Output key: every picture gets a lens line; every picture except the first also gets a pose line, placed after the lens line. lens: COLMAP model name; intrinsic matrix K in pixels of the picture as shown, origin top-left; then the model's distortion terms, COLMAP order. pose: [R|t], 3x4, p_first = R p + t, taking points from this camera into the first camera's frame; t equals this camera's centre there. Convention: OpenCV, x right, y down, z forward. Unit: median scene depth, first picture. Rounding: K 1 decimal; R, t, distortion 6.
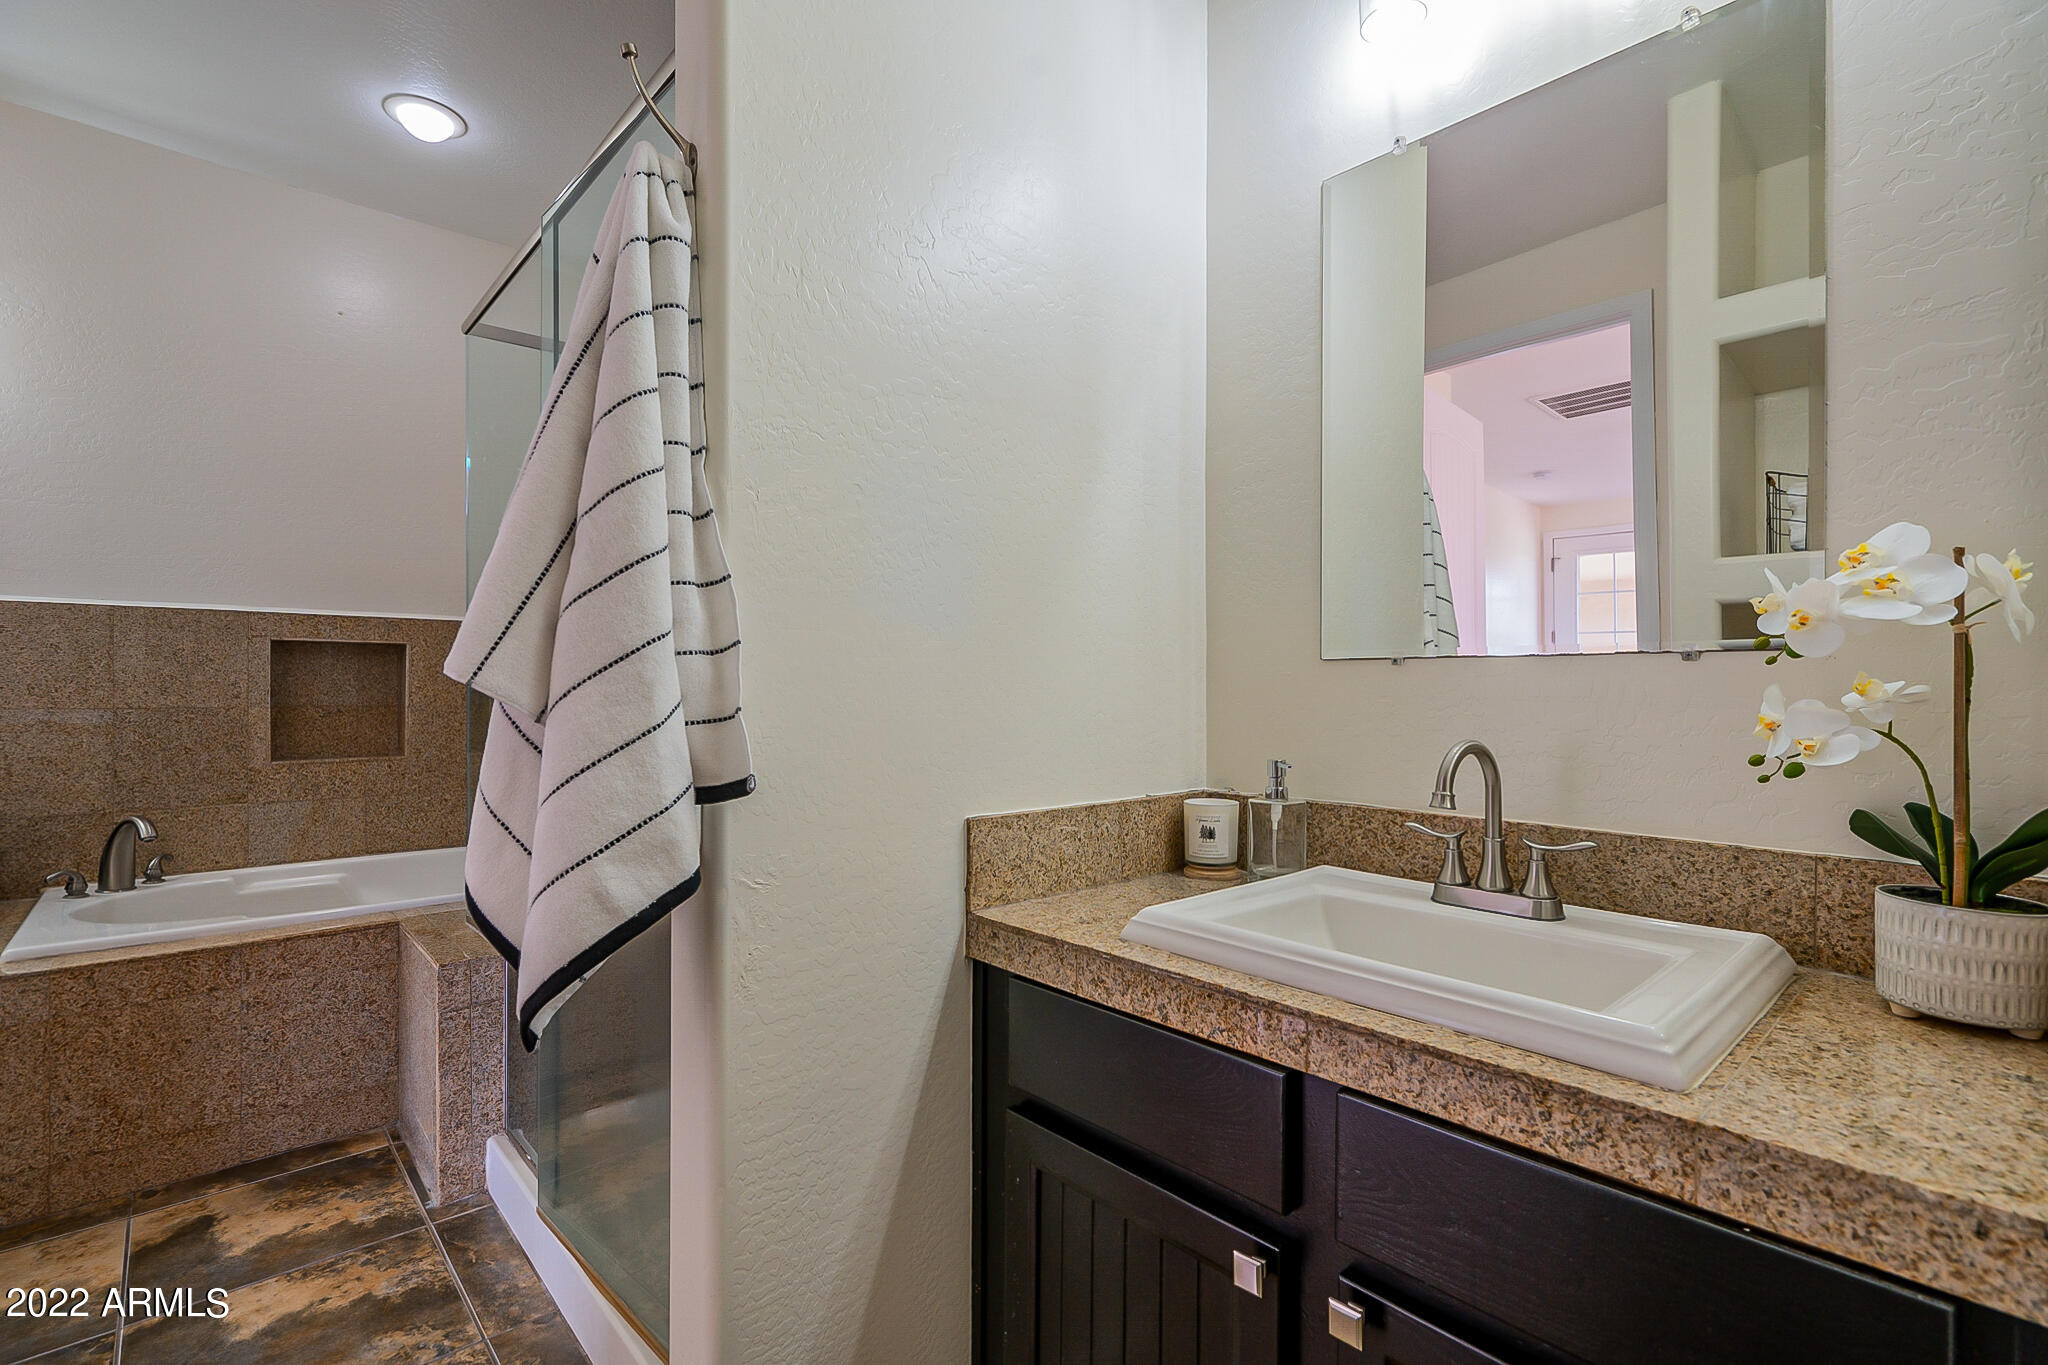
lens RADIAL K [[924.9, 0, 1019.1], [0, 924.9, 692.1], [0, 0, 1]] dist [-0.002357, -0.000611]
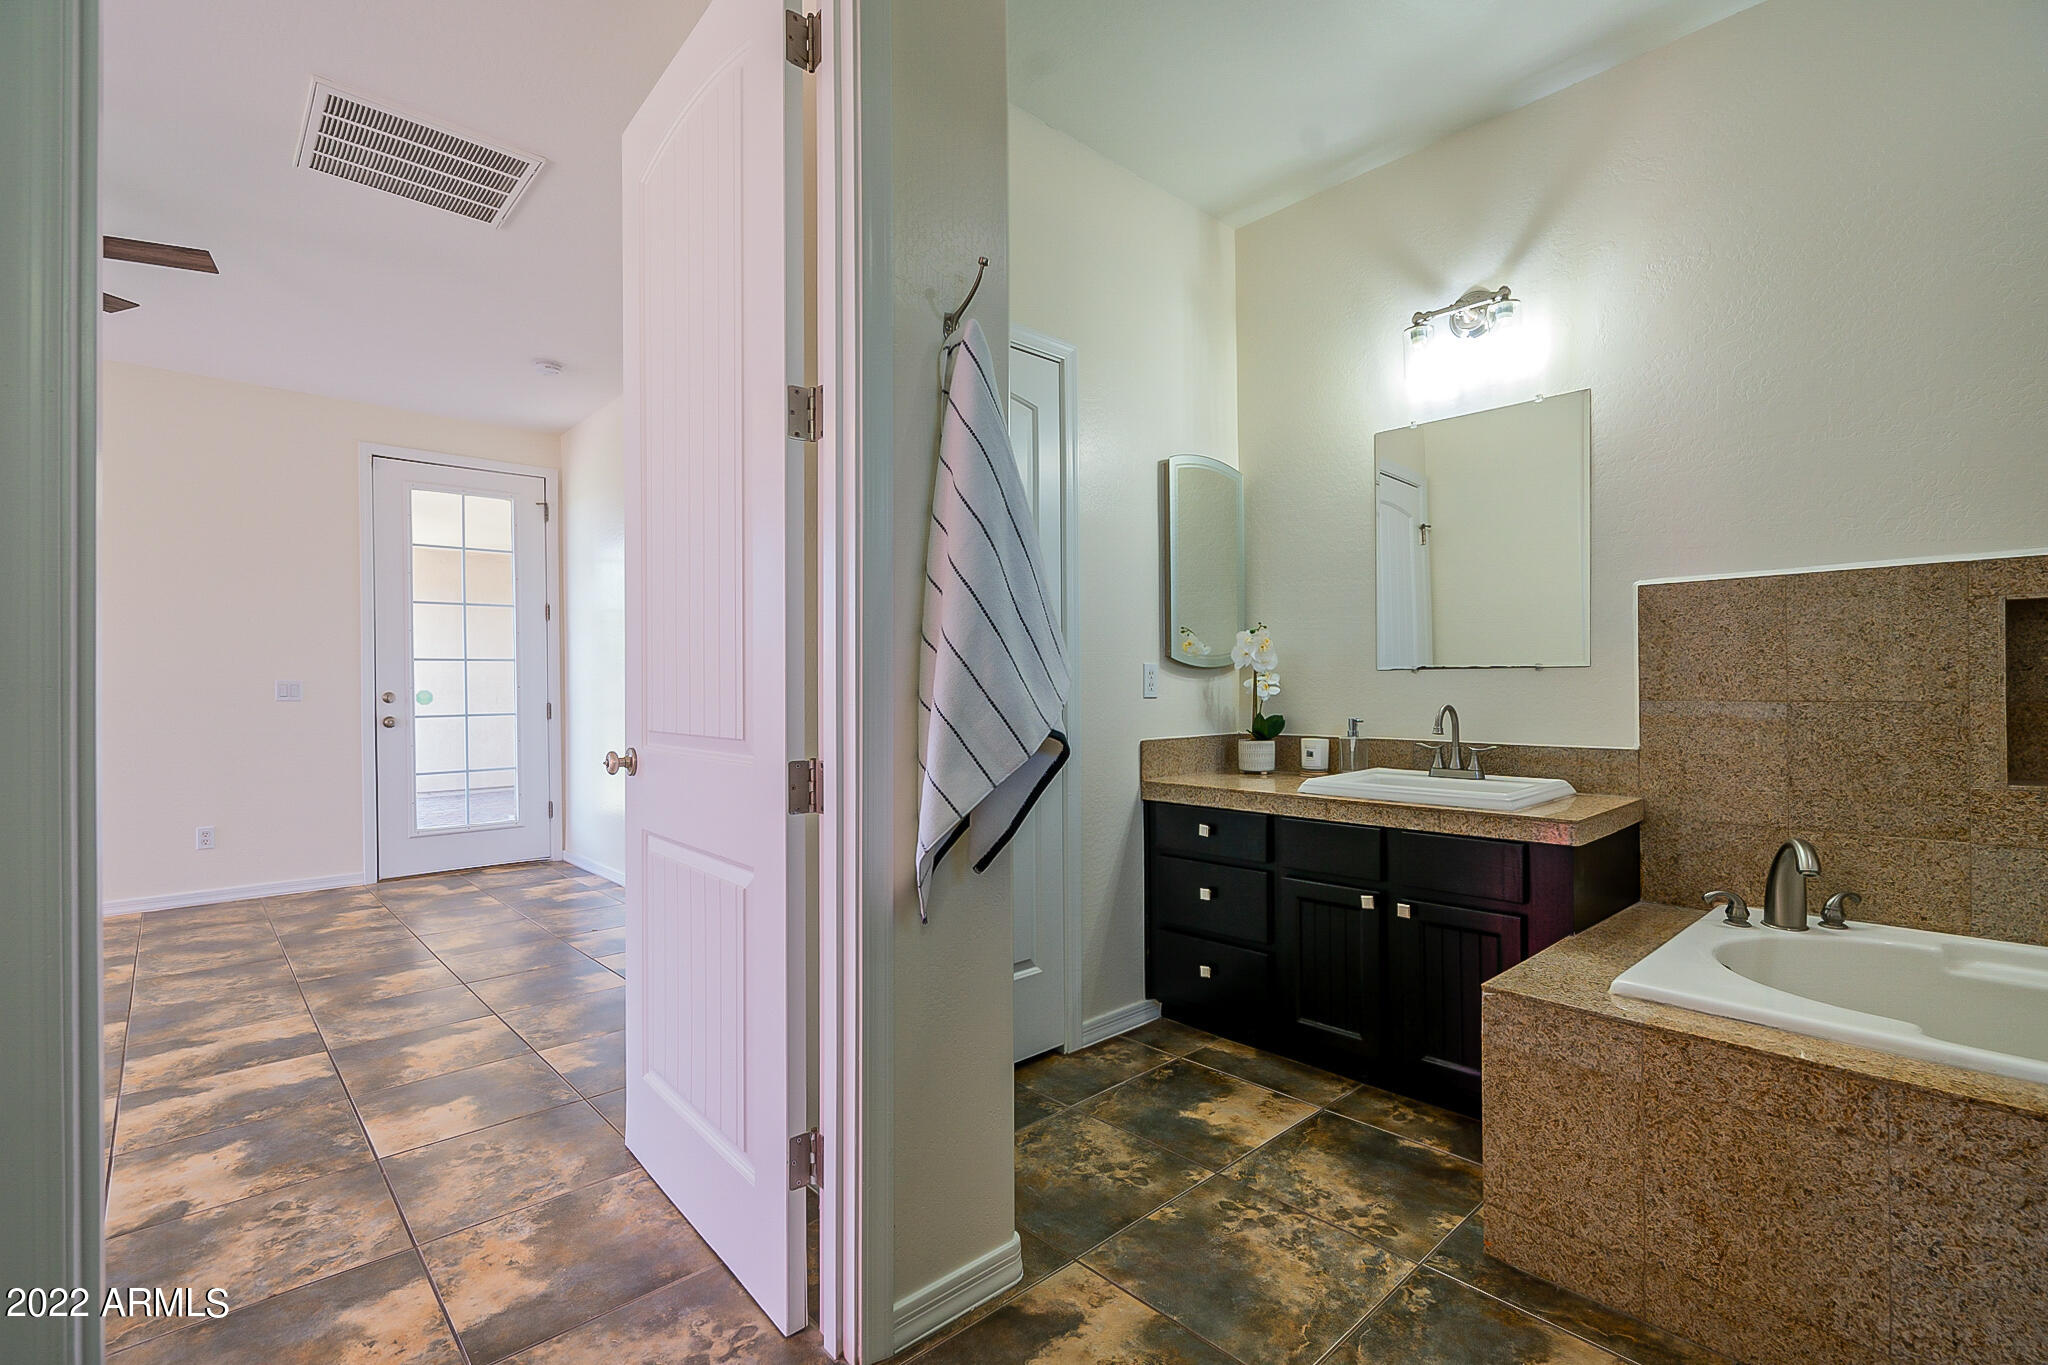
lens RADIAL K [[924.9, 0, 1019.9], [0, 924.9, 685.6], [0, 0, 1]] dist [-0.002357, -0.000611]
pose [[0.008003, -0.001932, -0.999966, -0.174436], [0.006260, 0.999979, -0.001882, 0.001564], [0.999948, -0.006244, 0.008015, 0.322693]]
